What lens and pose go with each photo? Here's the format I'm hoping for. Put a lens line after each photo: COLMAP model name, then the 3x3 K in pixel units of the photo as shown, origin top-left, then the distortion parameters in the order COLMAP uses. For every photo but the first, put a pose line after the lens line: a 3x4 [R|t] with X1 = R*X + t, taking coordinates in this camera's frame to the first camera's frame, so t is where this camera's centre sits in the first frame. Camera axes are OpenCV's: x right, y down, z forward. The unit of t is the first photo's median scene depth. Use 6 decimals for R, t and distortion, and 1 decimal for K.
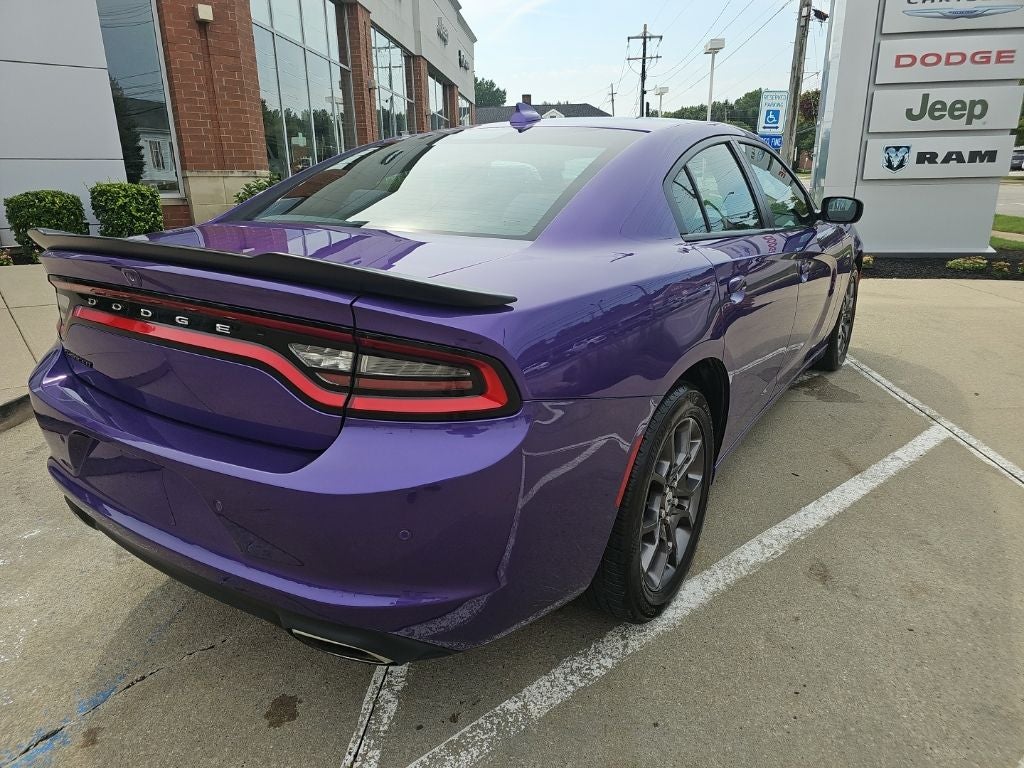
lens RADIAL K [[679.9, 0, 505.5], [0, 679.9, 380.4], [0, 0, 1]] dist [0.031194, -0.019310]
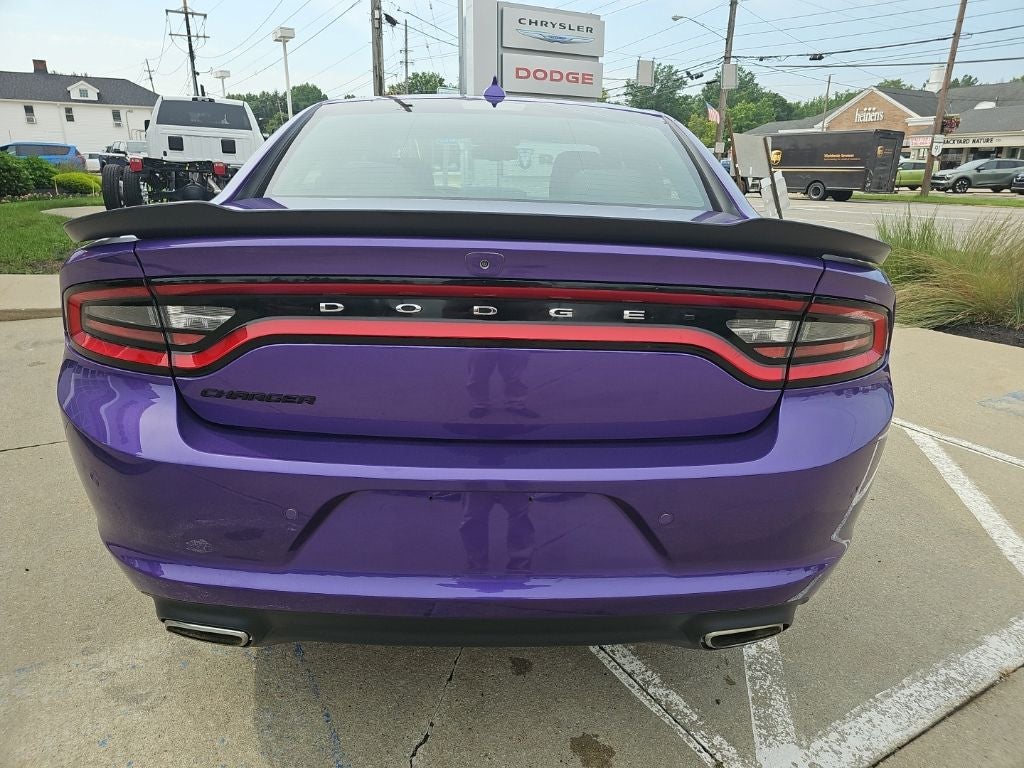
lens RADIAL K [[679.9, 0, 516.3], [0, 679.9, 384.9], [0, 0, 1]] dist [0.031194, -0.019310]
pose [[0.811650, -0.150361, 0.564461, -0.164552], [0.142091, 0.988100, 0.058895, -0.009703], [-0.566600, 0.032402, 0.823356, 0.062846]]
